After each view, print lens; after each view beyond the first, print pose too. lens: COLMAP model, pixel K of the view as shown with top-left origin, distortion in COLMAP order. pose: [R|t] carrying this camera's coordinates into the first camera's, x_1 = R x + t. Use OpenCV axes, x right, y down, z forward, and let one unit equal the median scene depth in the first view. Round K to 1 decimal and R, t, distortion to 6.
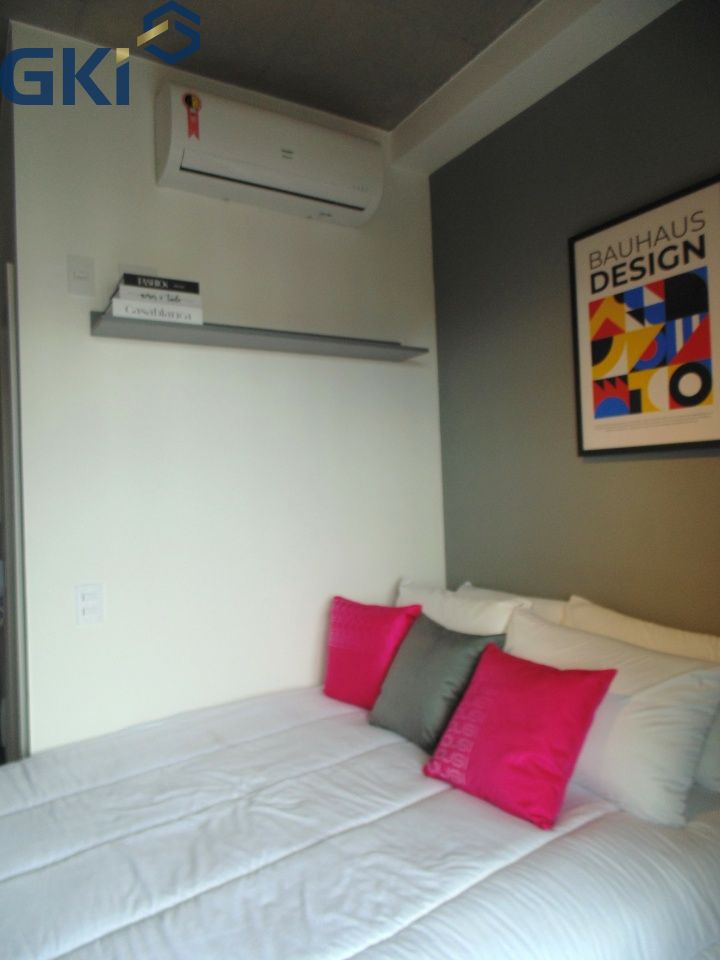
lens RADIAL K [[644.7, 0, 361.6], [0, 644.7, 478.4], [0, 0, 1]] dist [0.006322, -0.004462]
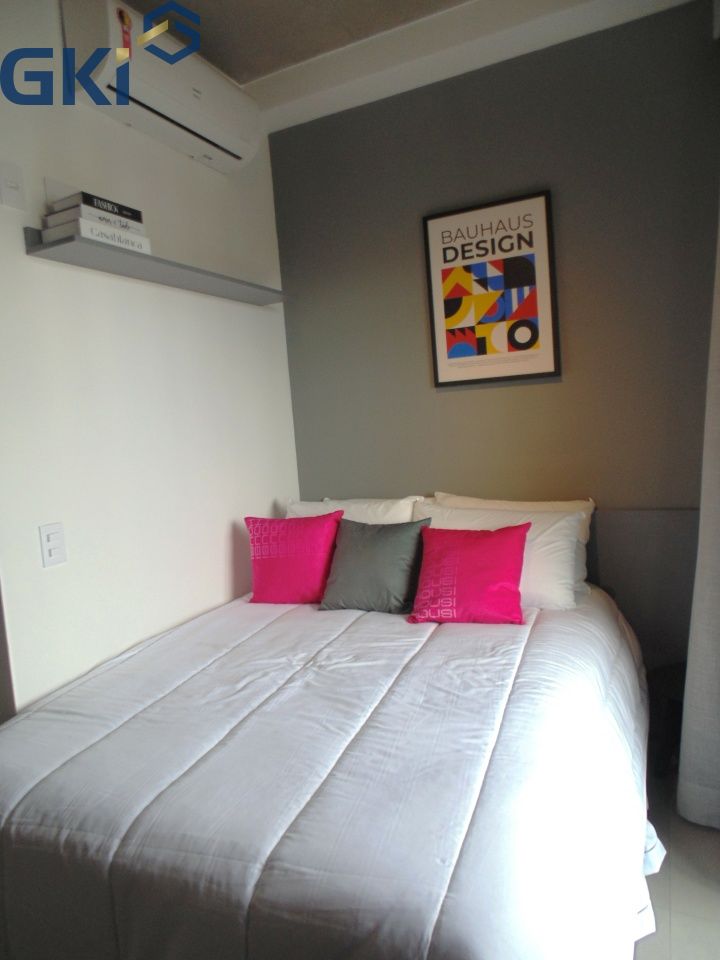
lens RADIAL K [[644.7, 0, 352.6], [0, 644.7, 477.6], [0, 0, 1]] dist [0.006322, -0.004462]
pose [[0.839349, -0.078050, 0.537961, -0.618059], [0.041484, 0.995950, 0.079772, 0.043696], [-0.542008, -0.044640, 0.839187, -0.031289]]
